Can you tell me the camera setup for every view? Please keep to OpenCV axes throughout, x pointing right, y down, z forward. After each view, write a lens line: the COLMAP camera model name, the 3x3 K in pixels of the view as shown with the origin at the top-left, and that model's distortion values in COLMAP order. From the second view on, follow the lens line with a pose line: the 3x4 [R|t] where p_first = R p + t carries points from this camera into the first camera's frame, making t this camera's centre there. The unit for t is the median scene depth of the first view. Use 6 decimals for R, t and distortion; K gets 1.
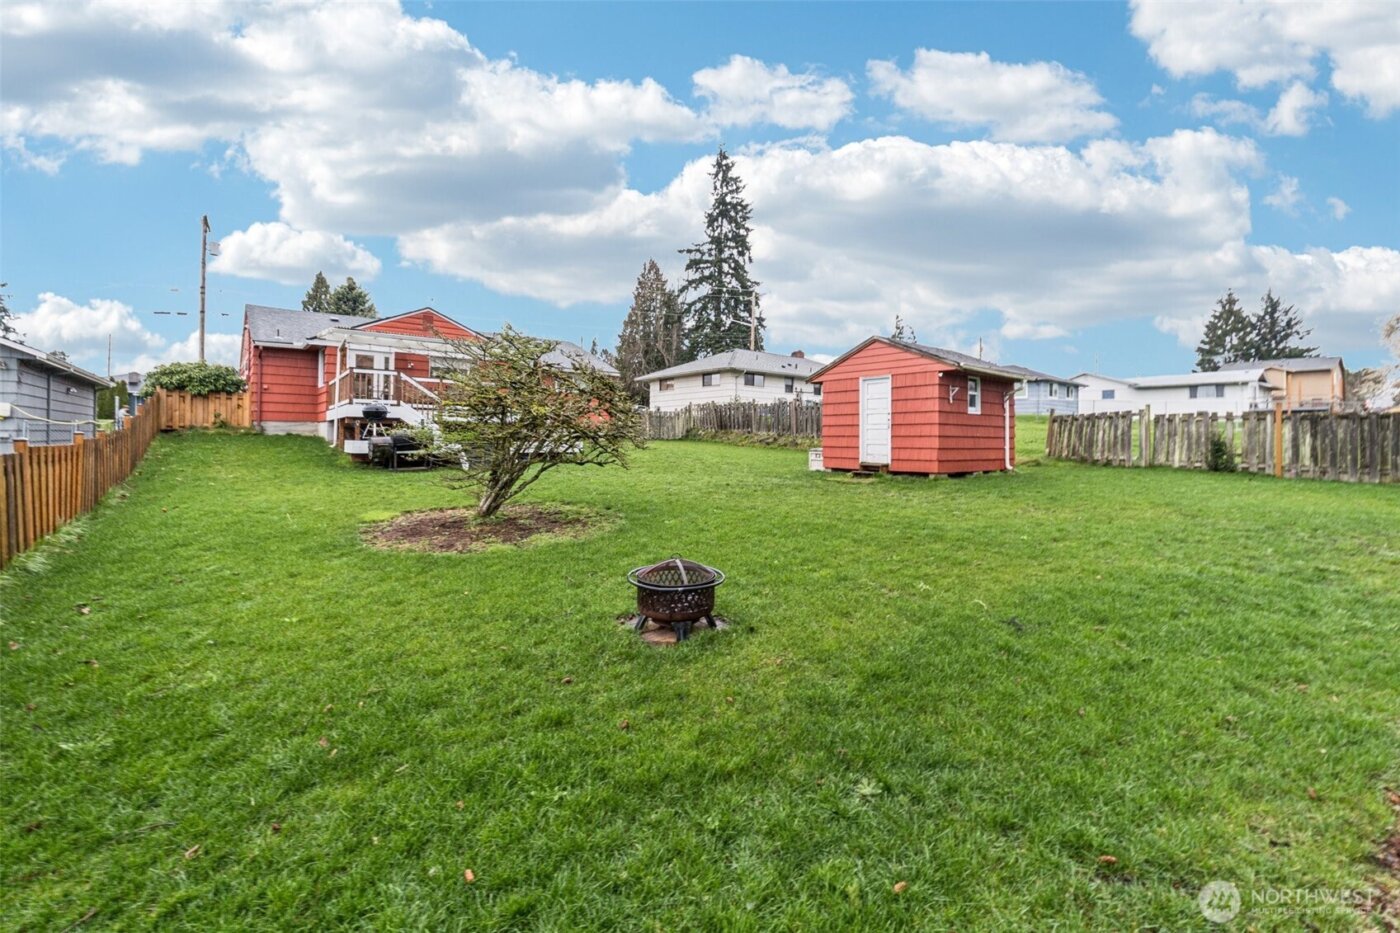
lens RADIAL K [[582.5, 0, 704.1], [0, 582.5, 463.3], [0, 0, 1]] dist [-0.008225, -0.000228]
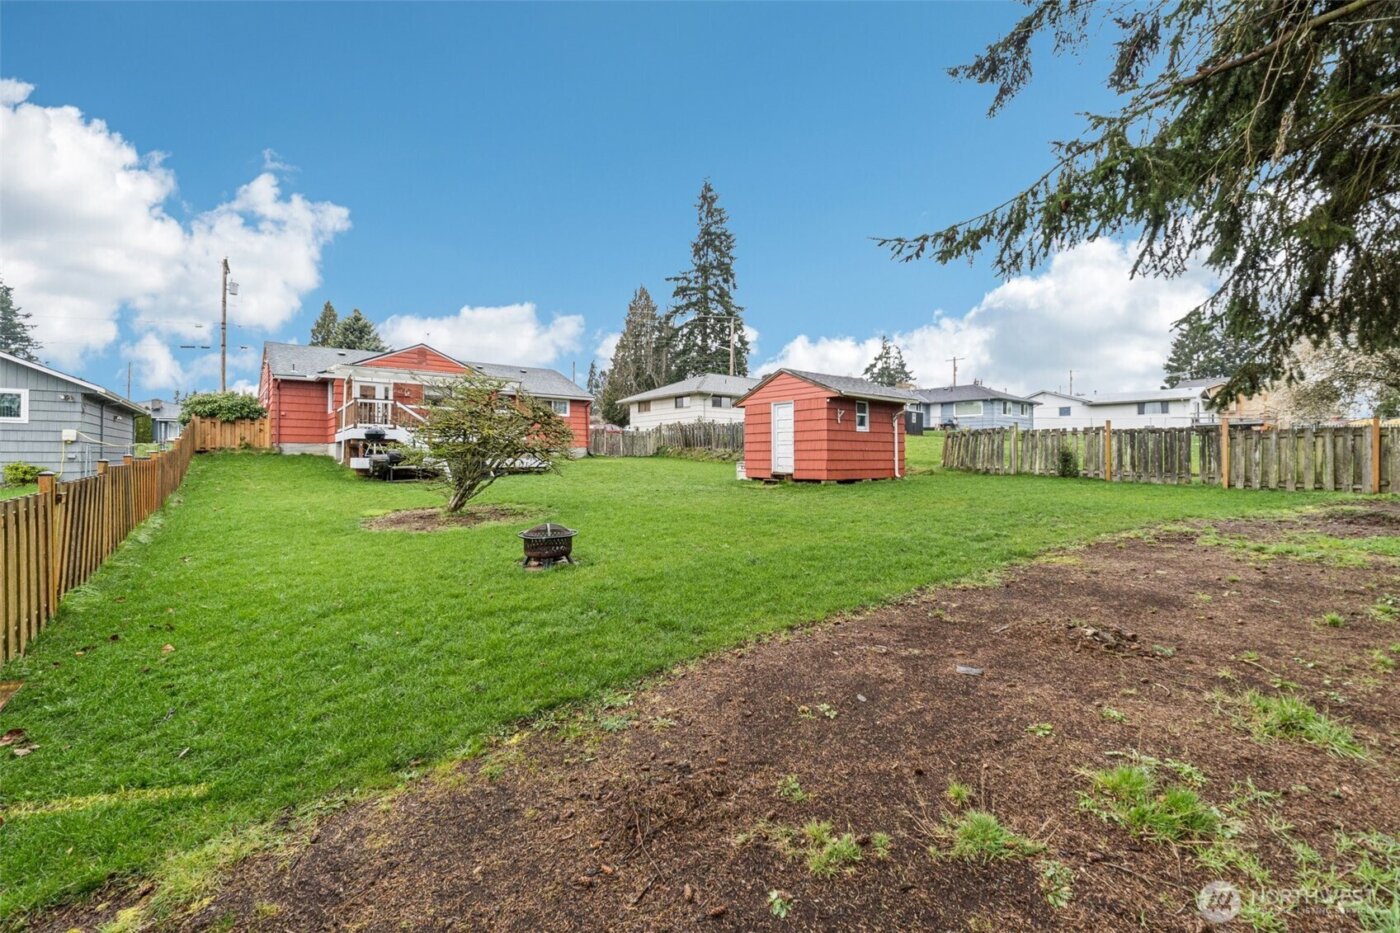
lens RADIAL K [[570.4, 0, 698.3], [0, 570.4, 477.6], [0, 0, 1]] dist [-0.006310, -0.000011]
pose [[0.999931, -0.008211, -0.008439, 0.085610], [0.008157, 0.999946, -0.006383, 0.010993], [0.008491, 0.006313, 0.999944, -0.132643]]
